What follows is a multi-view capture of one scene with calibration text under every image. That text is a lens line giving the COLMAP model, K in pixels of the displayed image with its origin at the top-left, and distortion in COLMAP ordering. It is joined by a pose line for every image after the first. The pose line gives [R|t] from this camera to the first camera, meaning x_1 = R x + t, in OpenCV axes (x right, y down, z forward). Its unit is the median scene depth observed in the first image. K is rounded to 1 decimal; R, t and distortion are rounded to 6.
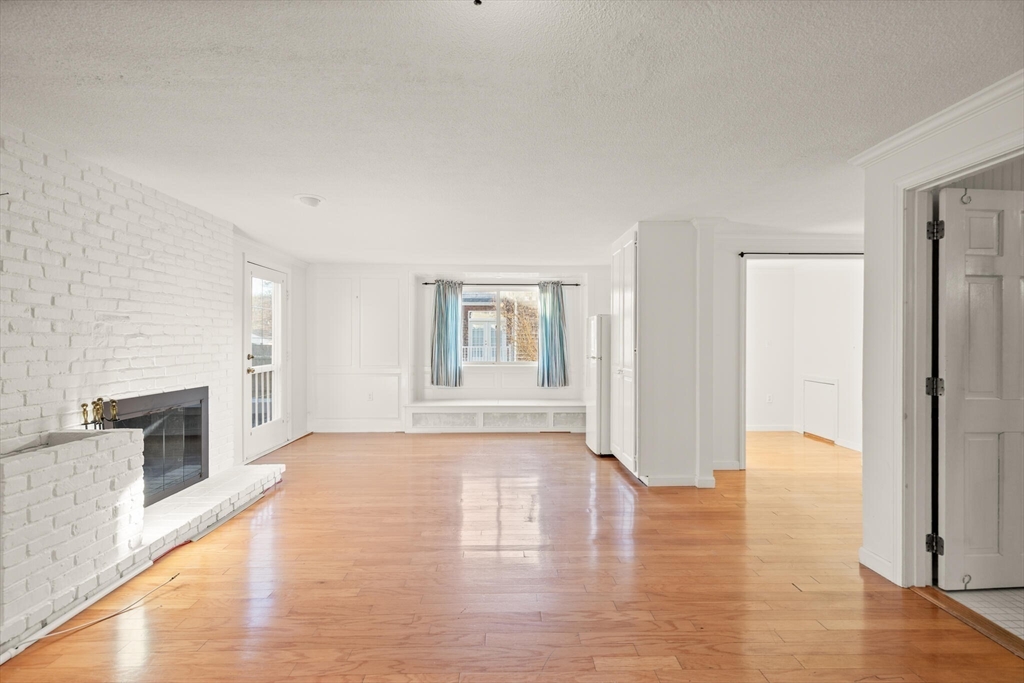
lens RADIAL K [[476.6, 0, 507.7], [0, 476.6, 340.9], [0, 0, 1]] dist [0.009837, -0.001470]
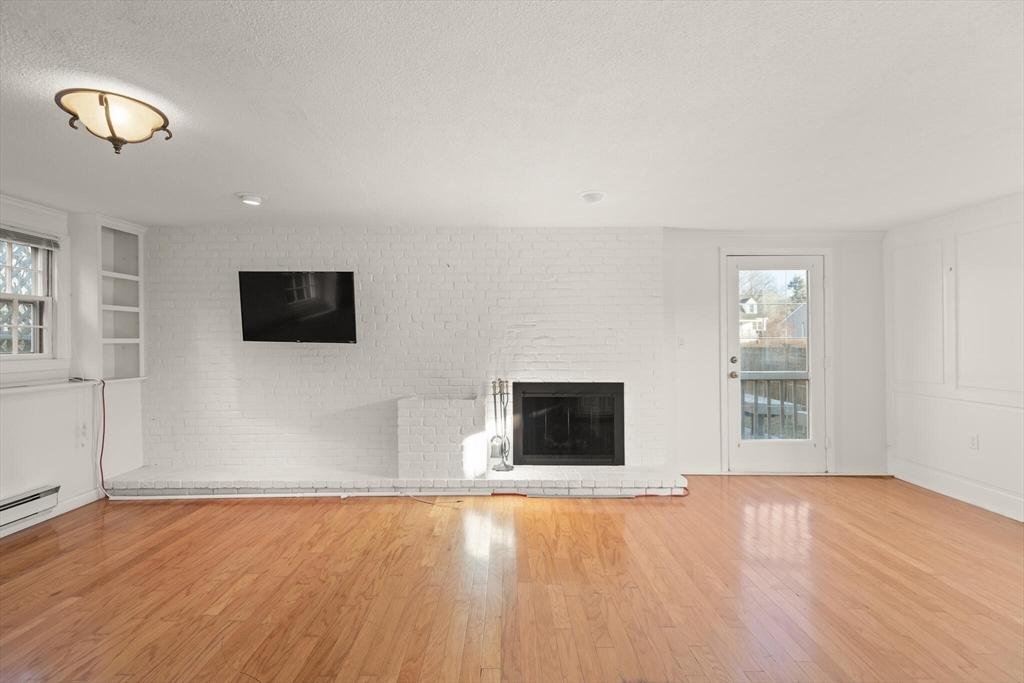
lens RADIAL K [[476.6, 0, 487.9], [0, 476.6, 339.2], [0, 0, 1]] dist [0.009837, -0.001470]
pose [[-0.042677, -0.000141, -0.999089, 0.652355], [-0.001453, 0.999999, -0.000079, -0.008141], [0.999088, 0.001448, -0.042677, 0.964976]]
